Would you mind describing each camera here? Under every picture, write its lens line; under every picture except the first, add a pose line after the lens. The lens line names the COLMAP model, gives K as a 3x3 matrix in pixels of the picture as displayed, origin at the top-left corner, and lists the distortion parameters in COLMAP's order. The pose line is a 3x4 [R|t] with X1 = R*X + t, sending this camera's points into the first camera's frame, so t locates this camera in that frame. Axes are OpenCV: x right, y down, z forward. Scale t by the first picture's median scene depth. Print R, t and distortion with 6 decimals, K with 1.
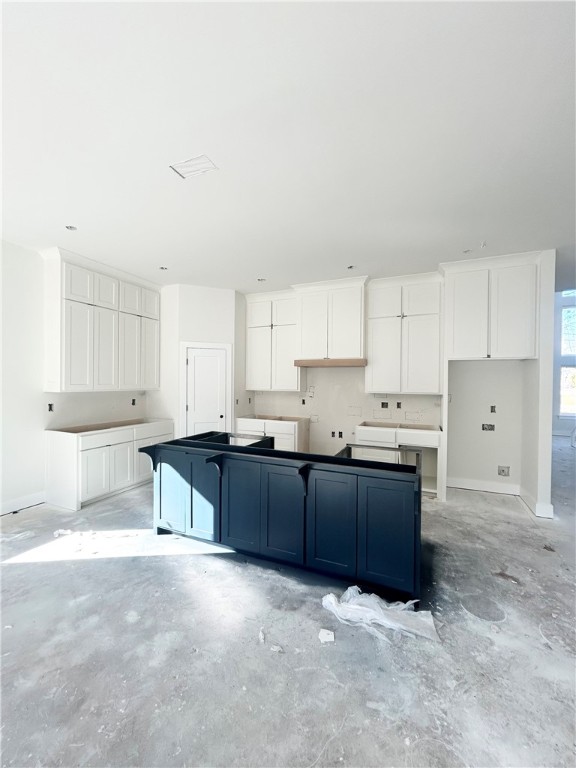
lens RADIAL K [[310.0, 0, 288.6], [0, 310.0, 382.4], [0, 0, 1]] dist [0.000322, -0.000158]
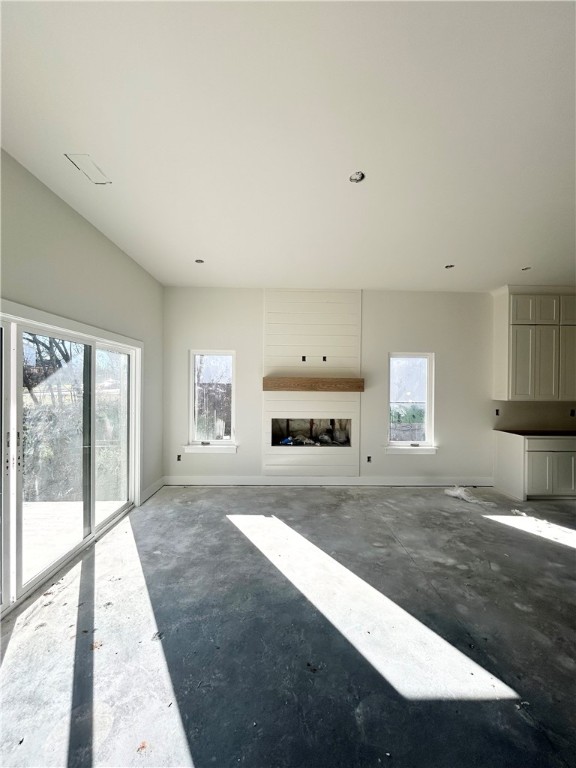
lens RADIAL K [[310.0, 0, 286.0], [0, 310.0, 385.4], [0, 0, 1]] dist [0.000322, -0.000158]
pose [[0.427178, -0.005039, -0.904153, 0.004648], [-0.009001, 0.999911, -0.009825, -0.008452], [0.904123, 0.012336, 0.427095, -0.332203]]
